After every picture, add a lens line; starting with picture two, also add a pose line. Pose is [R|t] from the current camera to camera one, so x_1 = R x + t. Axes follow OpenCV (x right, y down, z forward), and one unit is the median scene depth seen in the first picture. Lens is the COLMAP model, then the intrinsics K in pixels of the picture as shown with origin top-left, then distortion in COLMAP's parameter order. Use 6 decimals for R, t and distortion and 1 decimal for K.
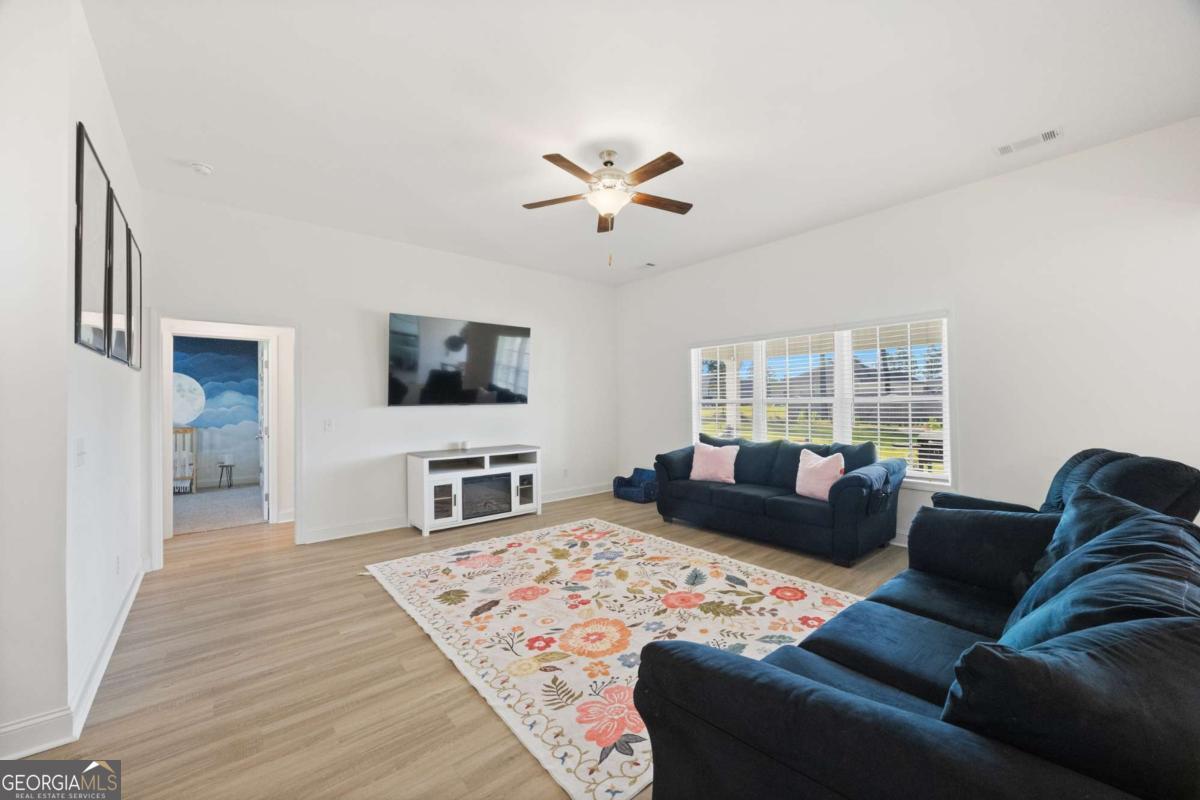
lens RADIAL K [[468.6, 0, 615.0], [0, 468.6, 397.9], [0, 0, 1]] dist [-0.002607, -0.000064]
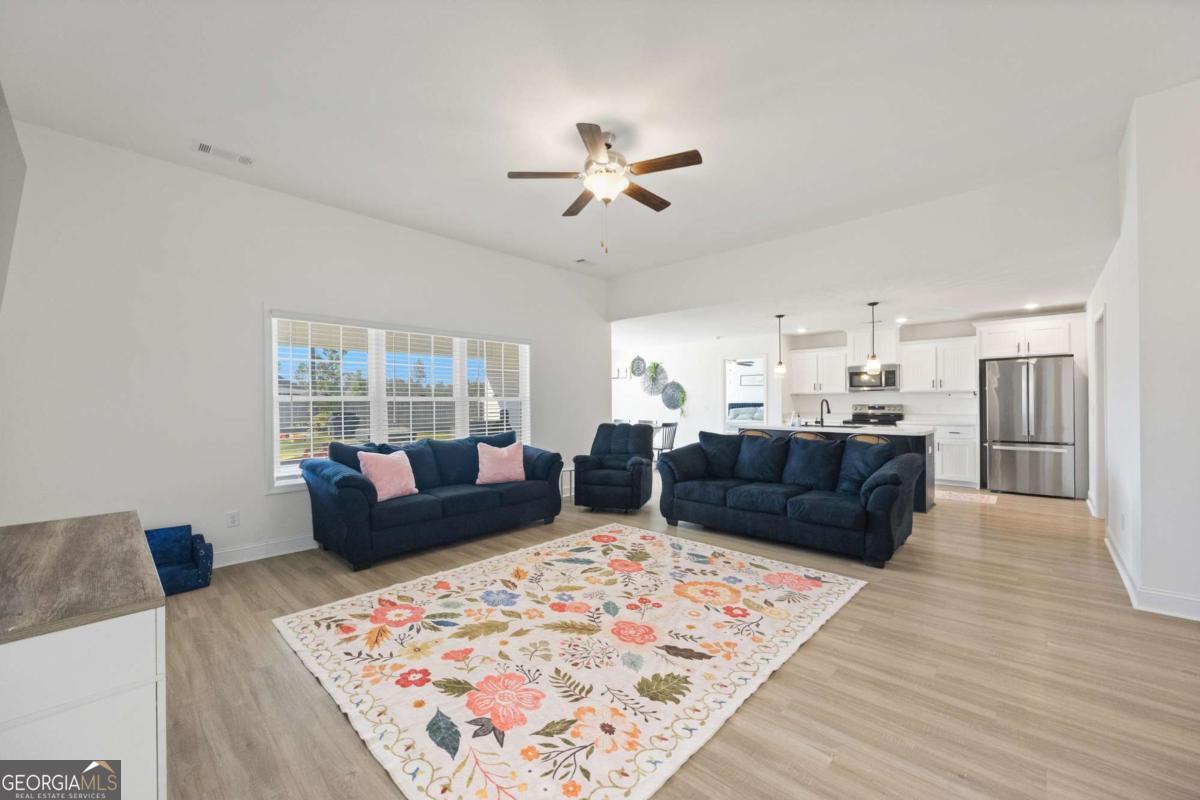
lens RADIAL K [[467.5, 0, 600.0], [0, 467.5, 400.0], [0, 0, 1]] dist [0.000202, 0.000018]
pose [[-0.106845, 0.012456, 0.994198, -0.896979], [-0.009514, 0.999863, -0.013550, 0.026316], [-0.994230, -0.010906, -0.106712, 1.046097]]
